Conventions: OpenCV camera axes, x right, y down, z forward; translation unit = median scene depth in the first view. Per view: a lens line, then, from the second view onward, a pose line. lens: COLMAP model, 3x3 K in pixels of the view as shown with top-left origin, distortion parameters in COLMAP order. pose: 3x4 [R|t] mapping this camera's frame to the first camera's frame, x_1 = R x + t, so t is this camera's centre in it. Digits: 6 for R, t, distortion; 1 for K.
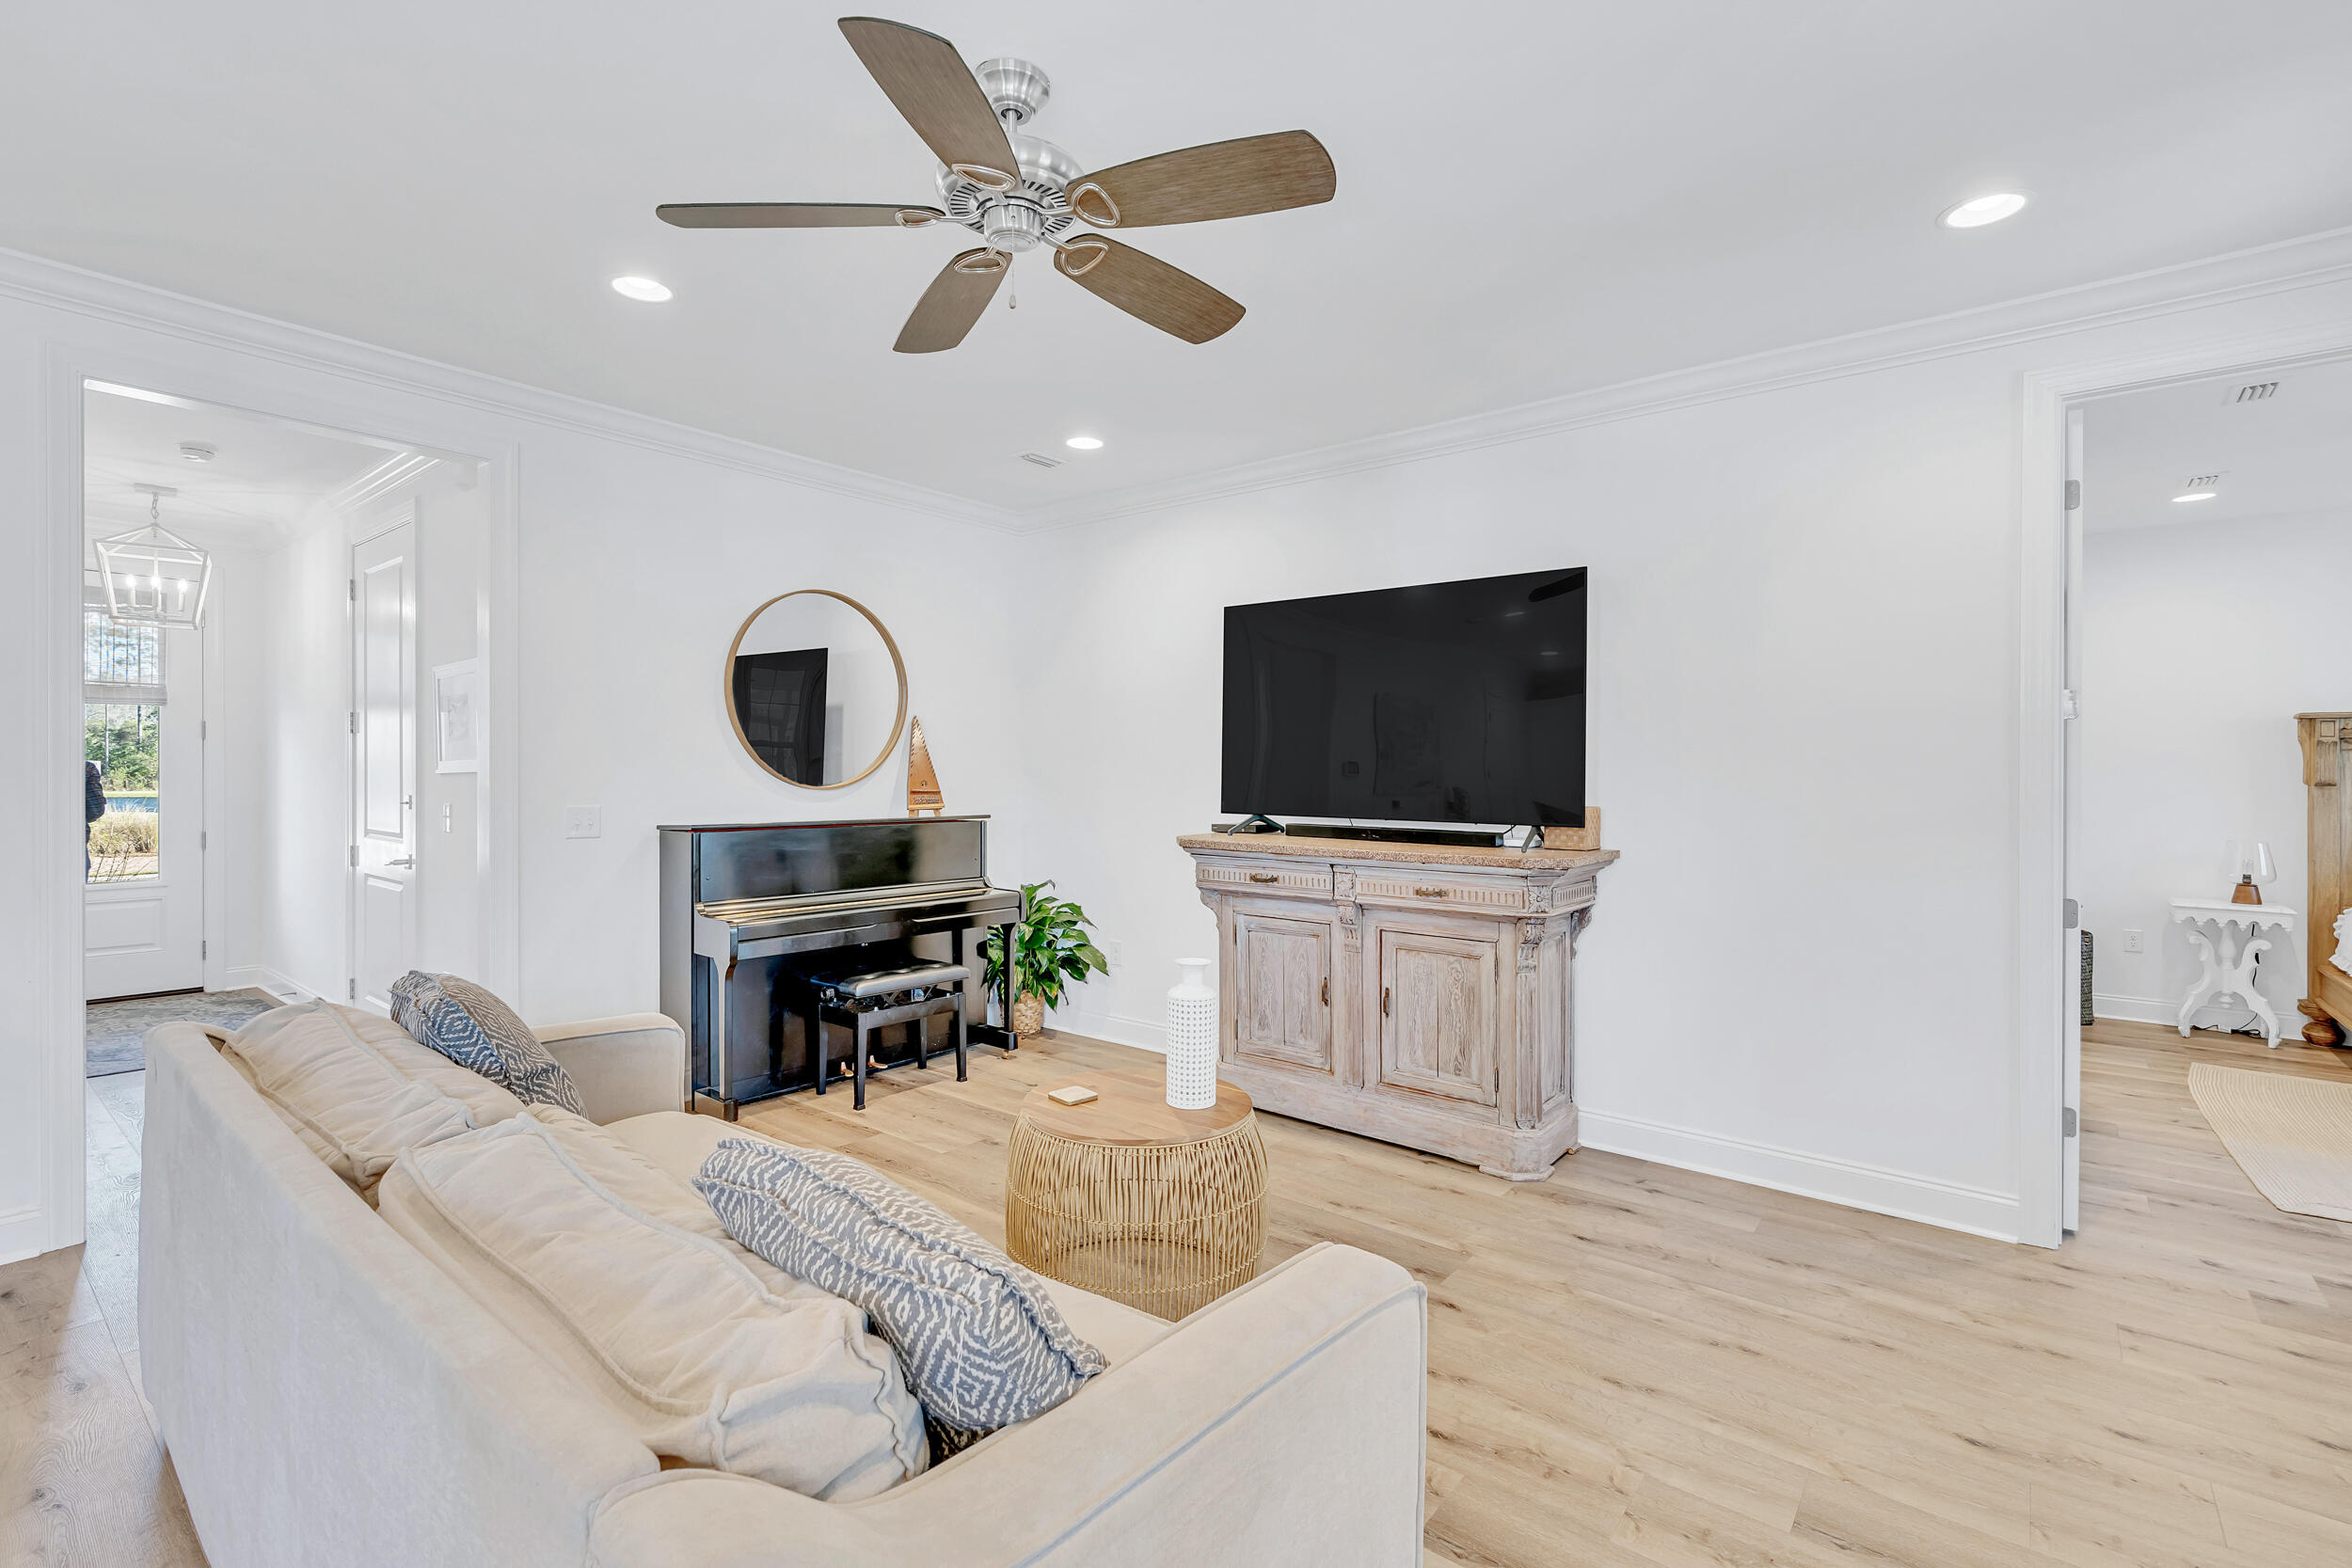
lens RADIAL K [[1078.1, 0, 1179.6], [0, 1078.1, 786.3], [0, 0, 1]] dist [0.009589, -0.000934]
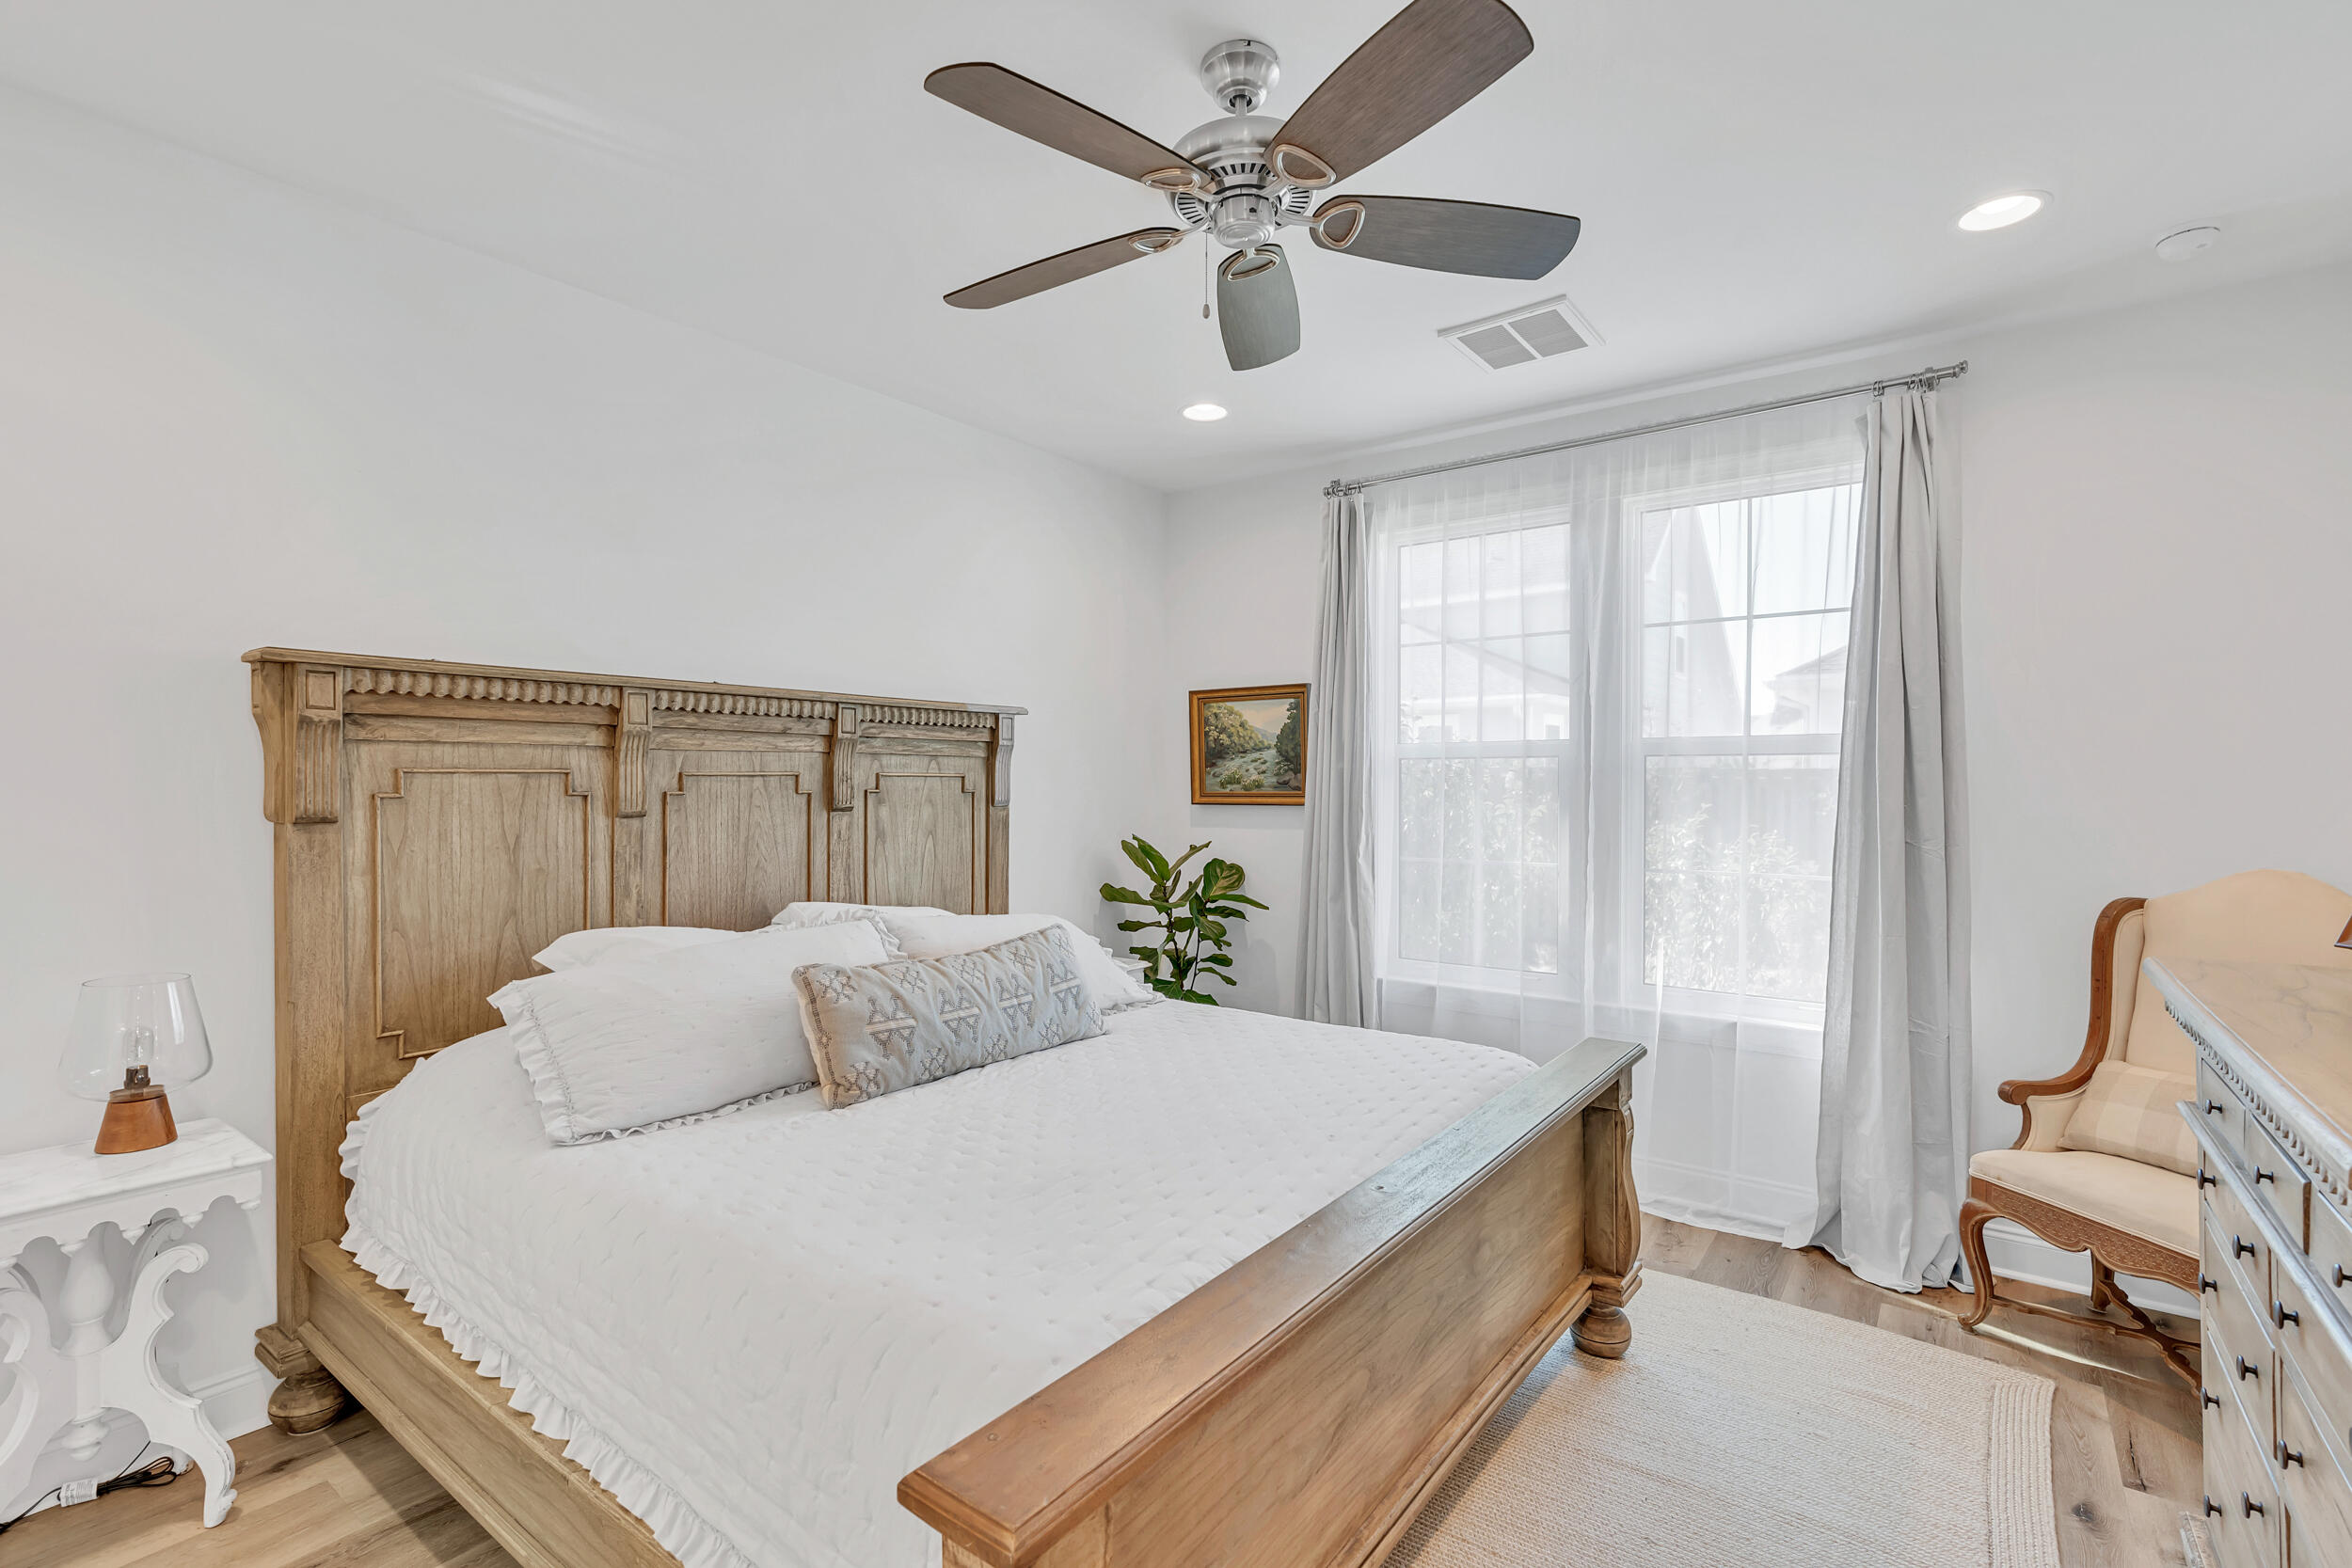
lens RADIAL K [[1078.1, 0, 1180.7], [0, 1078.1, 775.7], [0, 0, 1]] dist [0.009589, -0.000934]
pose [[-0.010675, -0.018644, 0.999769, 0.619089], [-0.004593, 0.999817, 0.018596, -0.028525], [-0.999932, -0.004393, -0.010759, 0.659775]]
